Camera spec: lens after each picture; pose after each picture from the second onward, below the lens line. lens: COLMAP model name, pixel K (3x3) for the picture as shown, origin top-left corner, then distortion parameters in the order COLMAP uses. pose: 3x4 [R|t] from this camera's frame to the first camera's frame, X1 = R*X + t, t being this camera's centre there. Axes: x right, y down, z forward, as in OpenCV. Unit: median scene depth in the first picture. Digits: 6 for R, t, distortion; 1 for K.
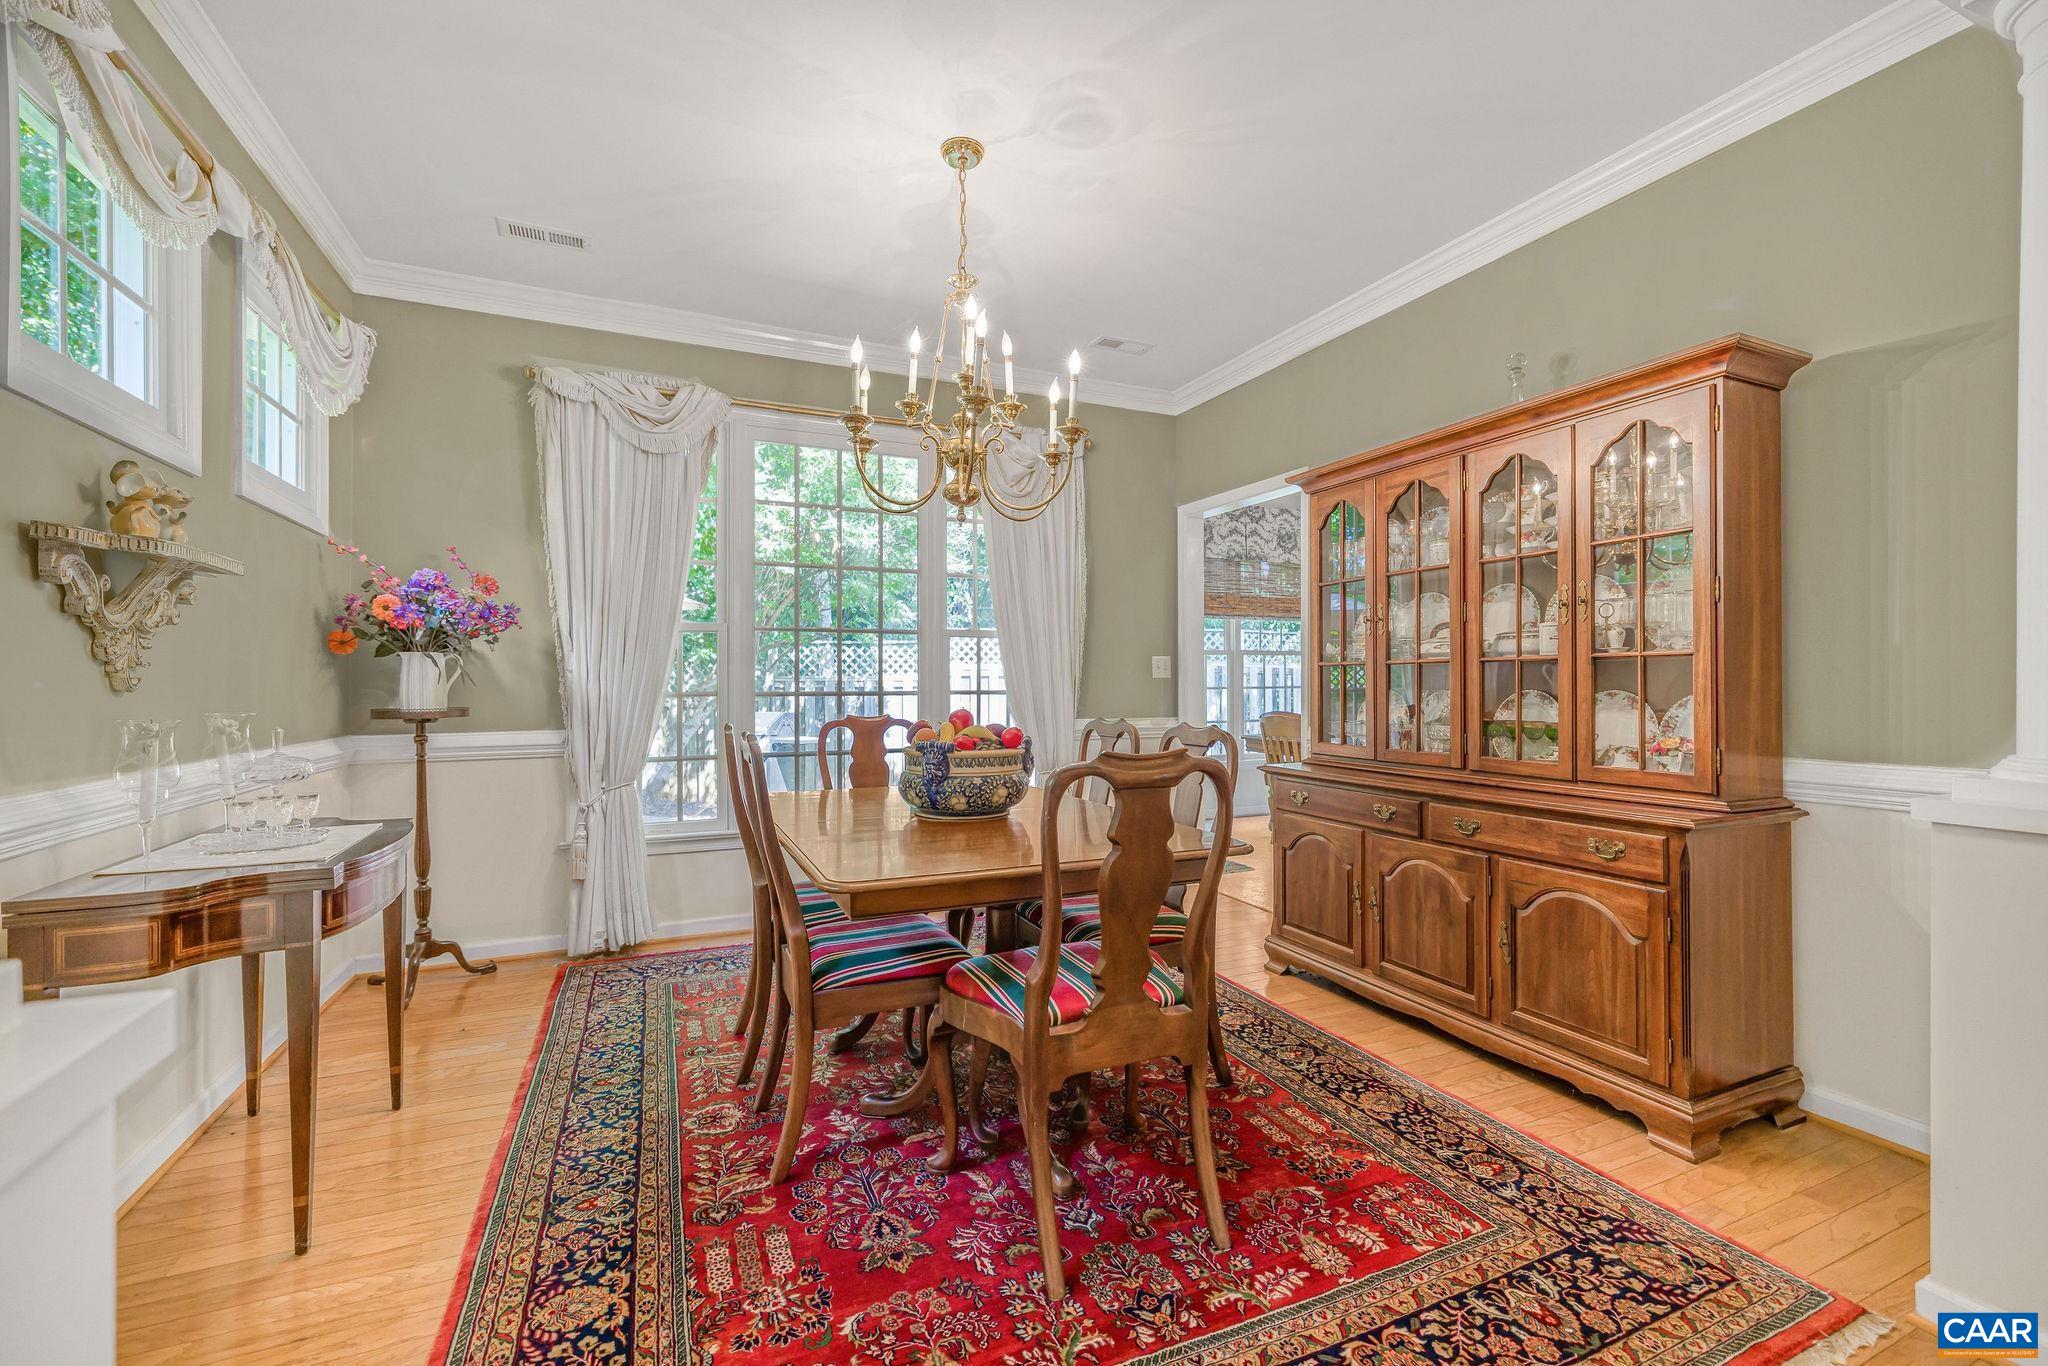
lens RADIAL K [[879.5, 0, 1022.9], [0, 879.5, 674.3], [0, 0, 1]] dist [-0.008983, 0.004711]
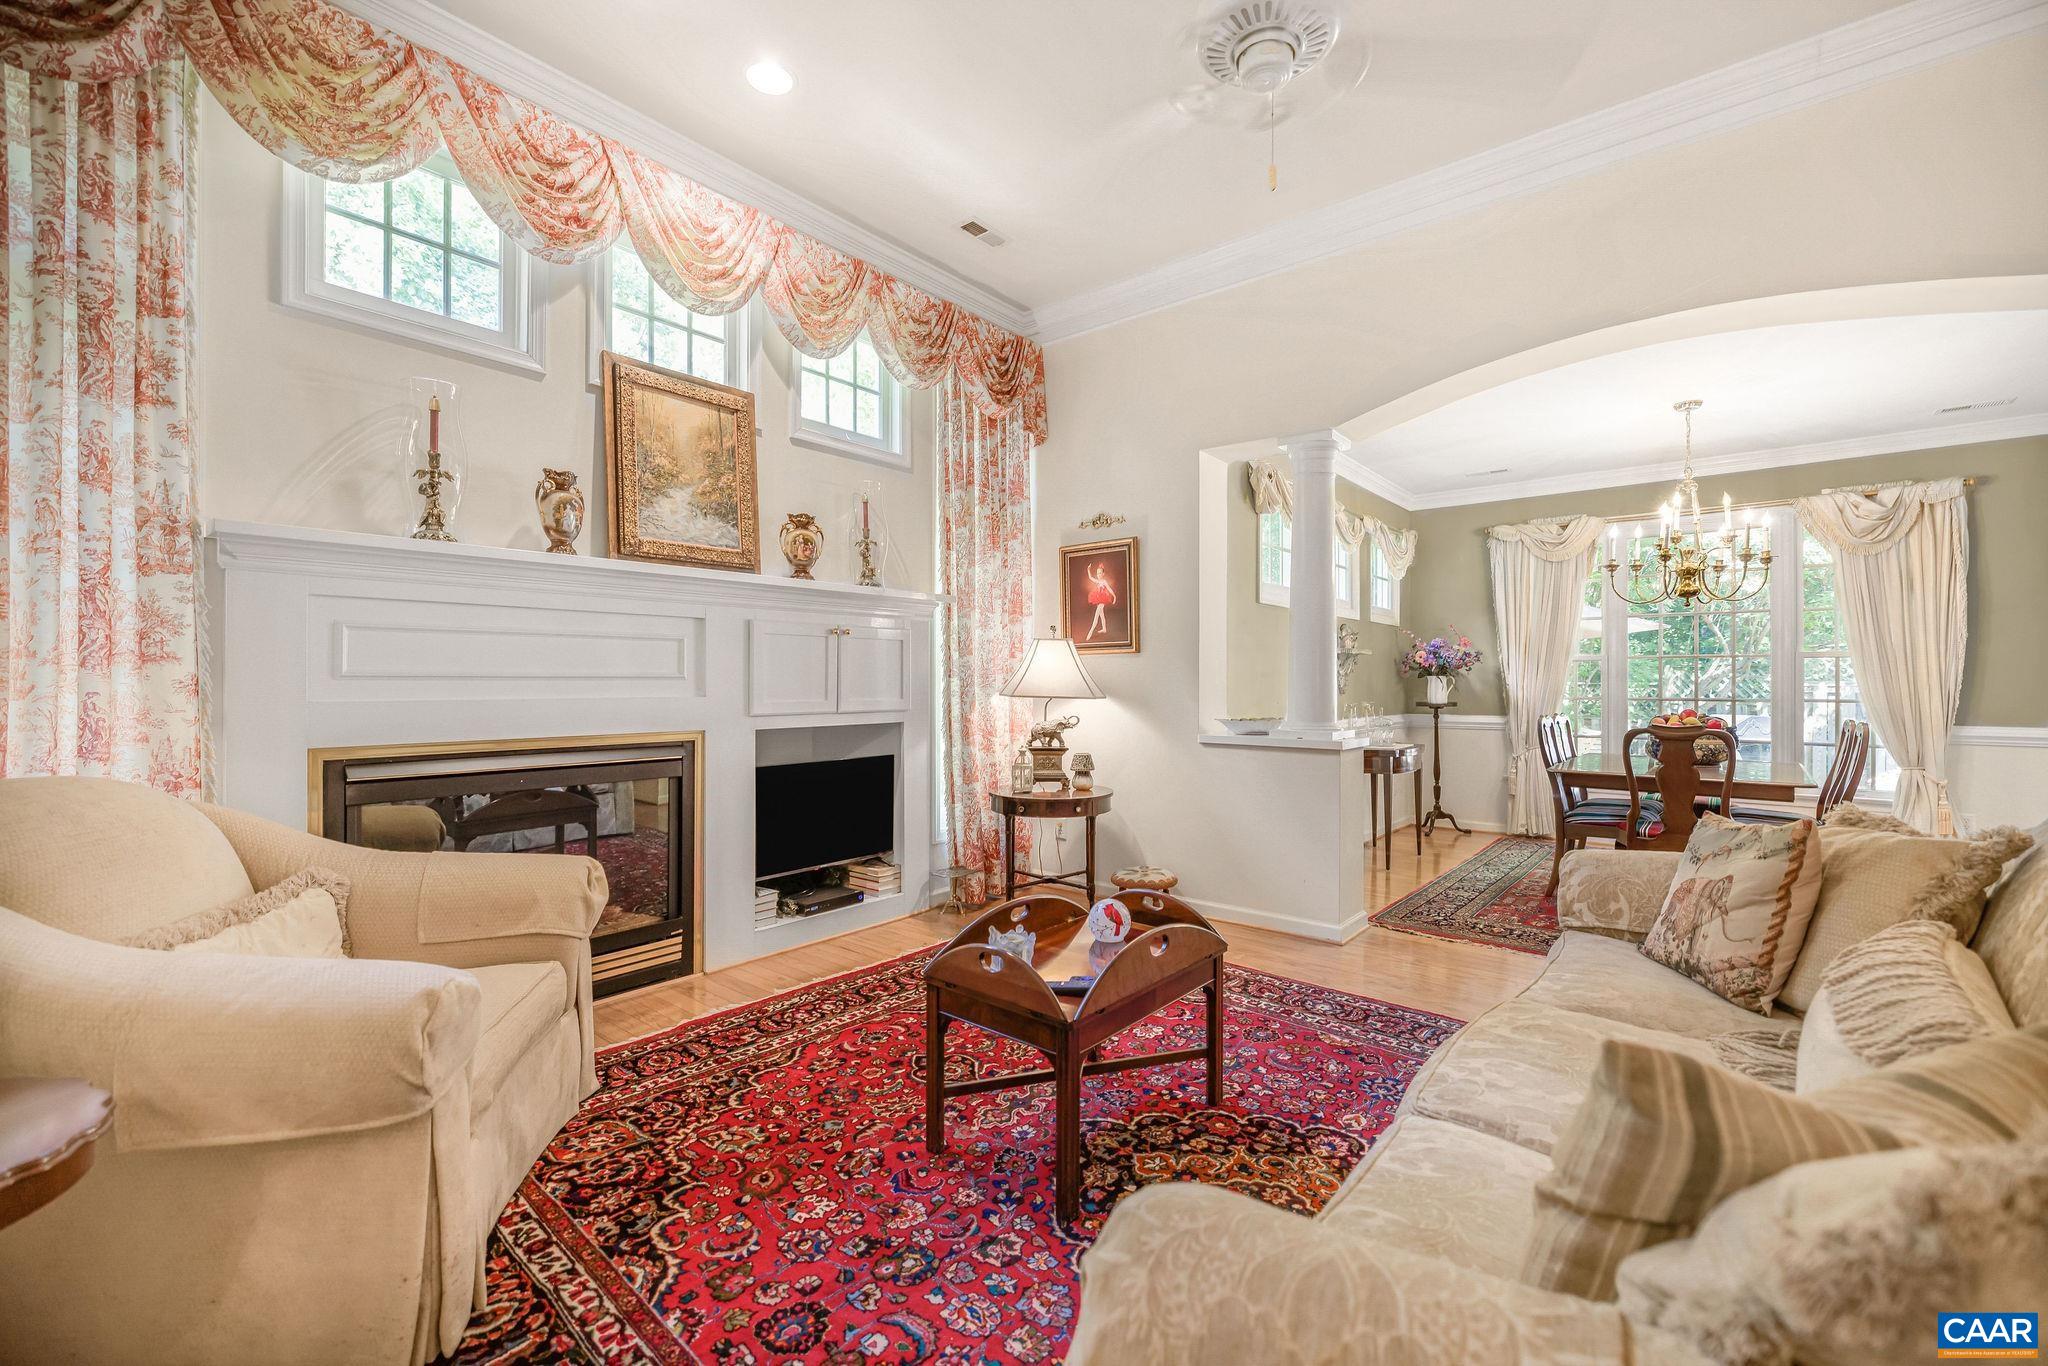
lens RADIAL K [[879.5, 0, 1021.3], [0, 879.5, 682.1], [0, 0, 1]] dist [-0.008983, 0.004711]
pose [[0.461477, 0.002522, -0.887149, 0.722705], [0.002383, 0.999989, 0.004083, -0.020777], [0.887149, -0.003998, 0.461465, -0.858735]]
